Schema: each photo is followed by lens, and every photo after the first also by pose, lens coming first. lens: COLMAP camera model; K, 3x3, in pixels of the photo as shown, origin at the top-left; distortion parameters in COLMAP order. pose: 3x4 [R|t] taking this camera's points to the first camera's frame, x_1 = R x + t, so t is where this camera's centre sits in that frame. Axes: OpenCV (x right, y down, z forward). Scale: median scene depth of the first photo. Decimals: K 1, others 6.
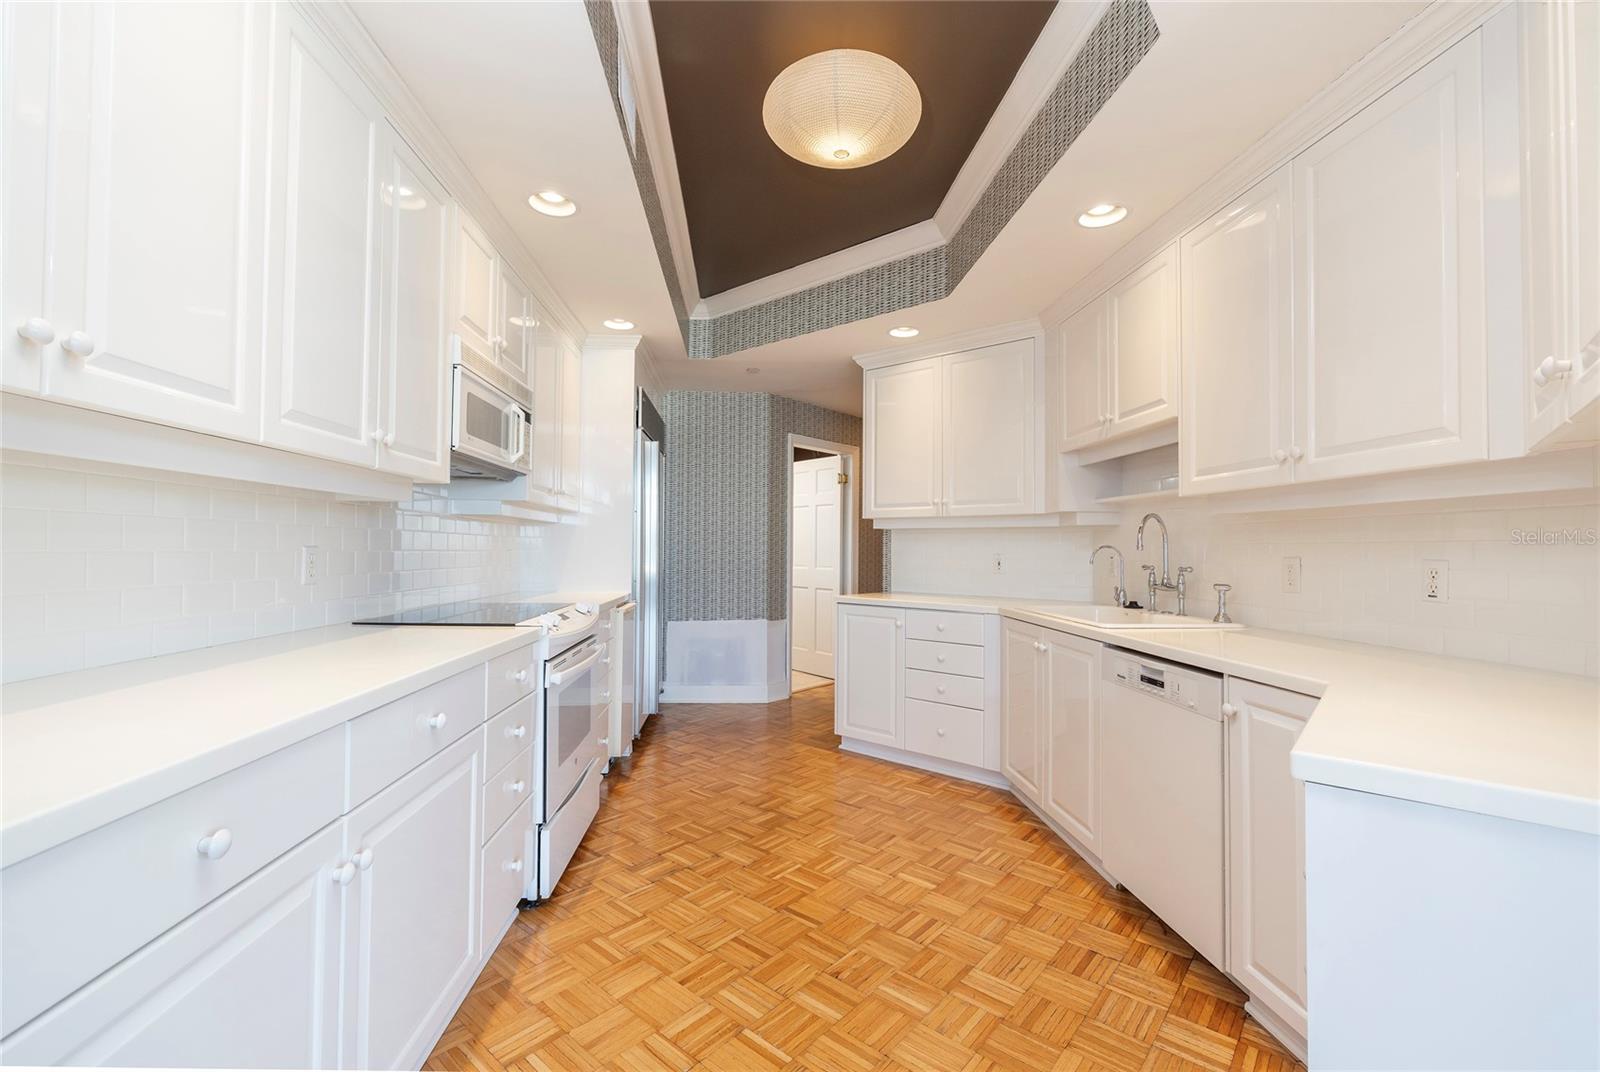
lens RADIAL K [[676.4, 0, 782.6], [0, 676.4, 535.6], [0, 0, 1]] dist [-0.000436, -0.000148]
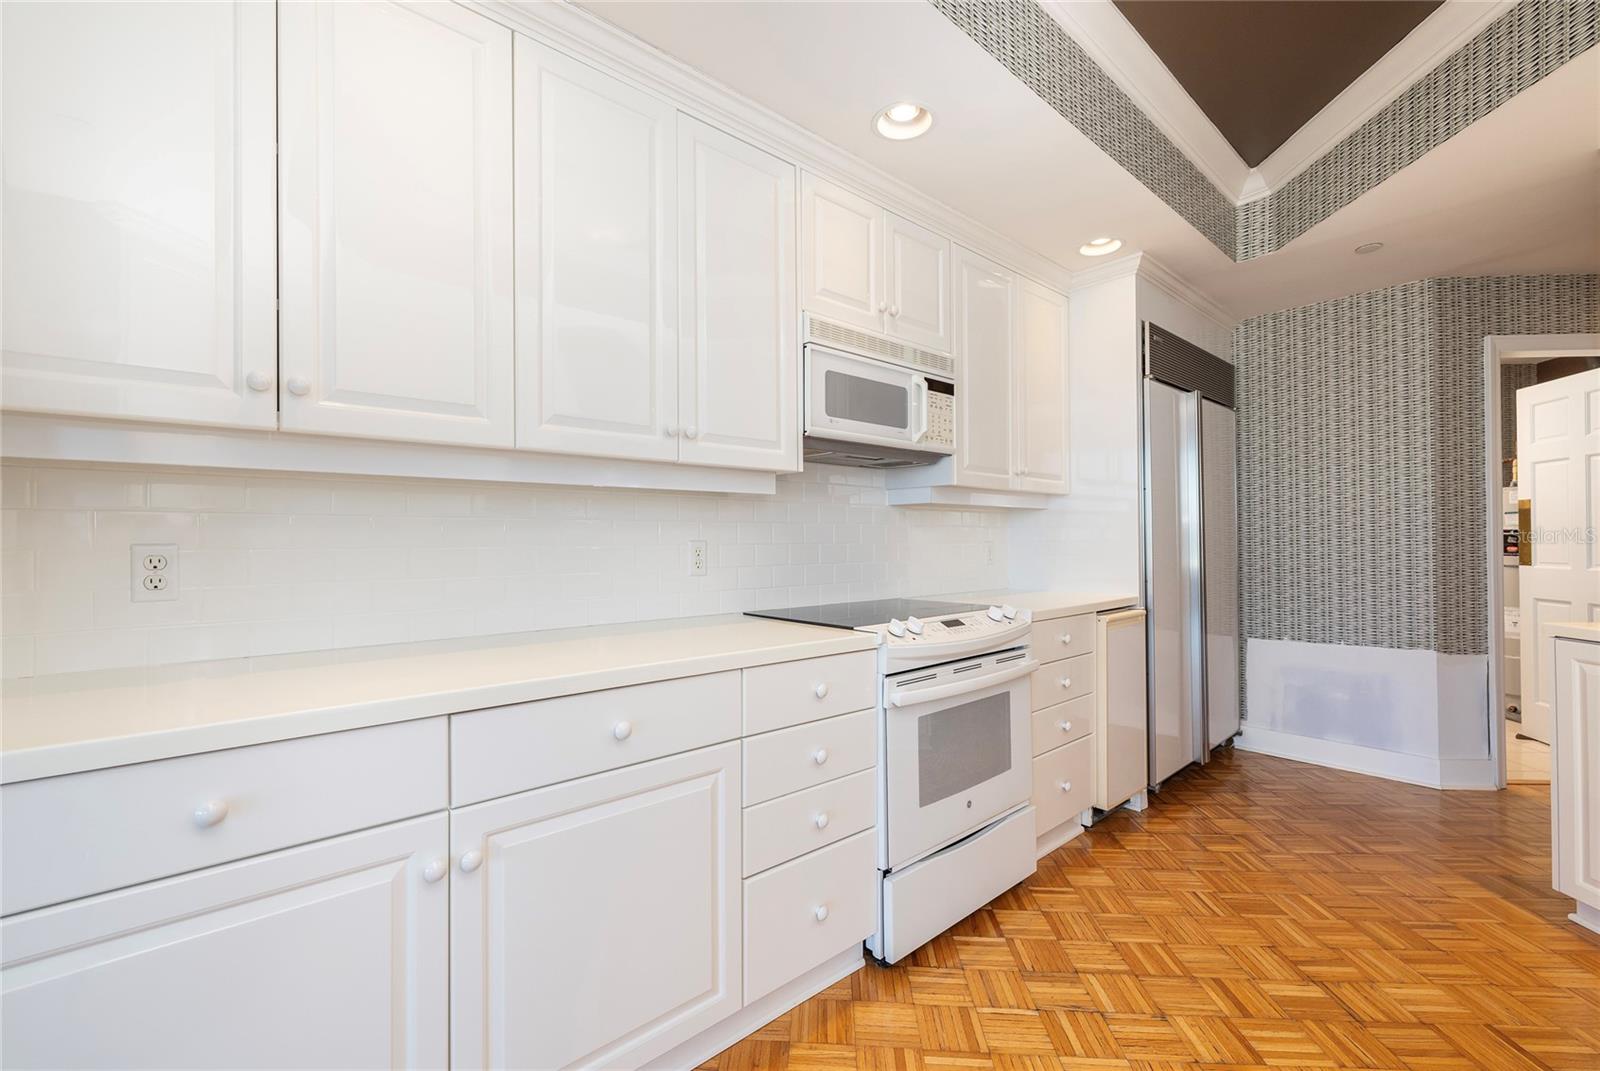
lens RADIAL K [[676.4, 0, 782.6], [0, 676.4, 535.1], [0, 0, 1]] dist [-0.000436, -0.000148]
pose [[0.616561, -0.018353, -0.787093, 0.160670], [0.026583, 0.999644, -0.002485, 0.009145], [0.786858, -0.019391, 0.616829, 0.279719]]
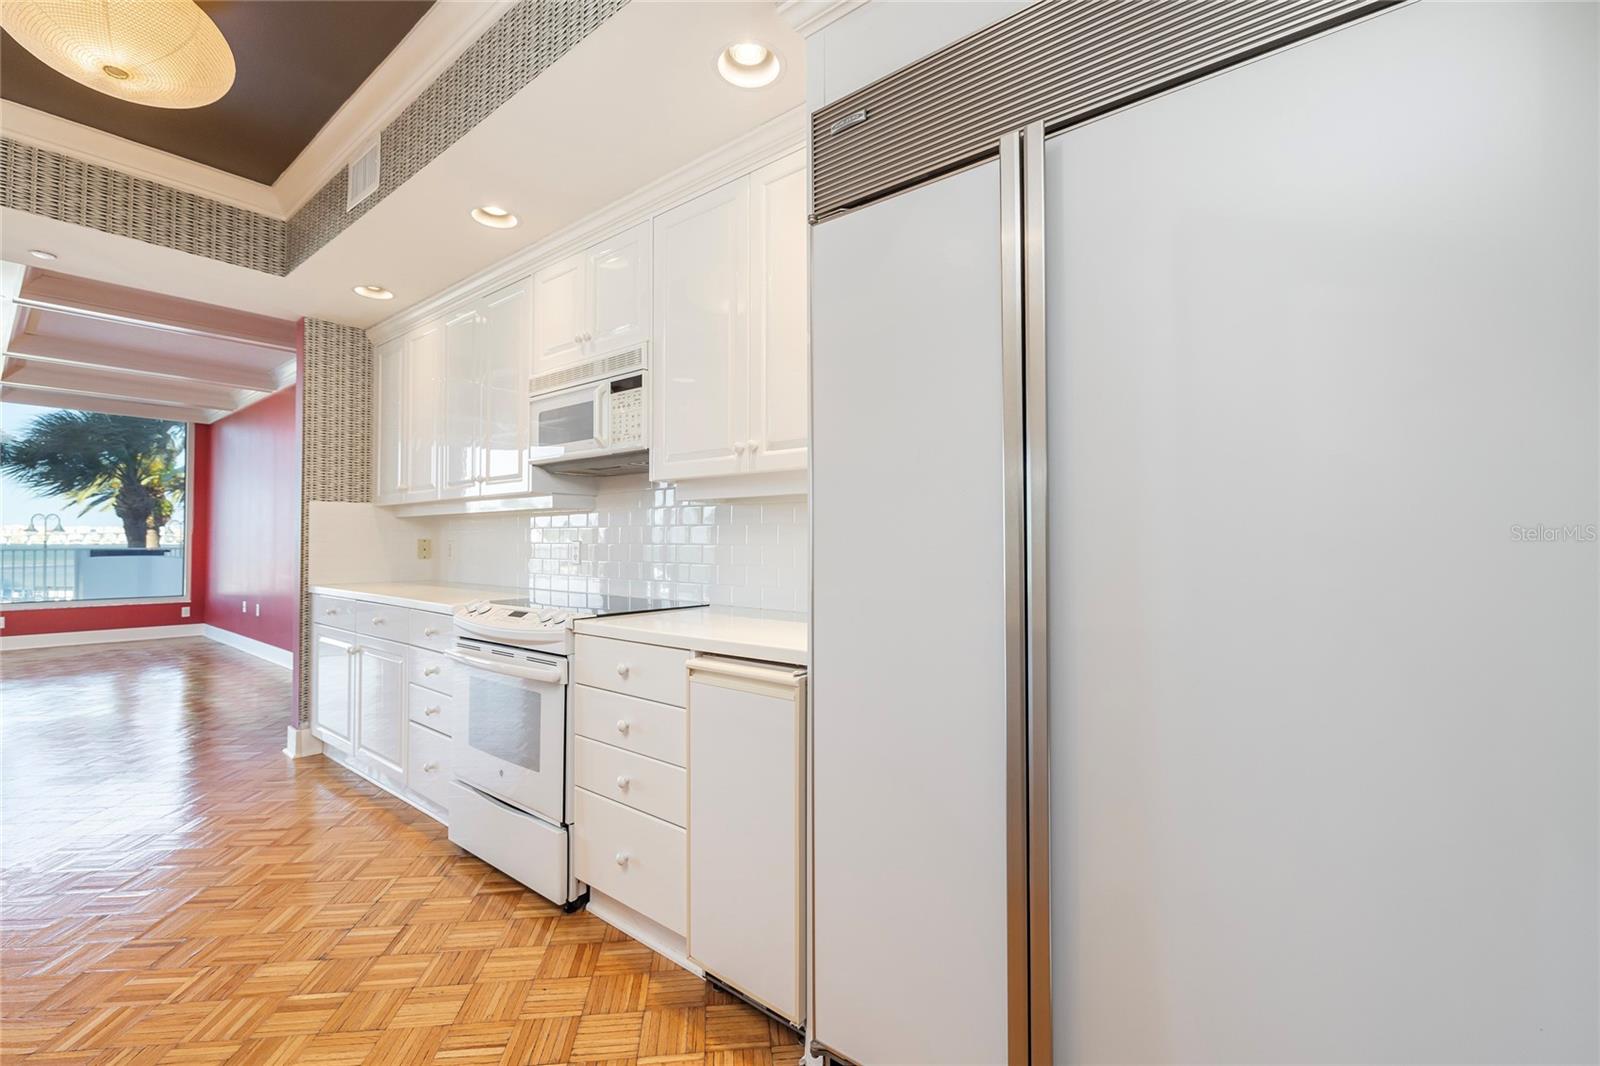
lens RADIAL K [[687.8, 0, 801.1], [0, 687.8, 521.4], [0, 0, 1]] dist [0.000050, -0.000031]
pose [[-0.671726, -0.028959, -0.740233, 0.098559], [0.009398, 0.998822, -0.047604, 0.034811], [0.740740, -0.038934, -0.670663, 1.588818]]
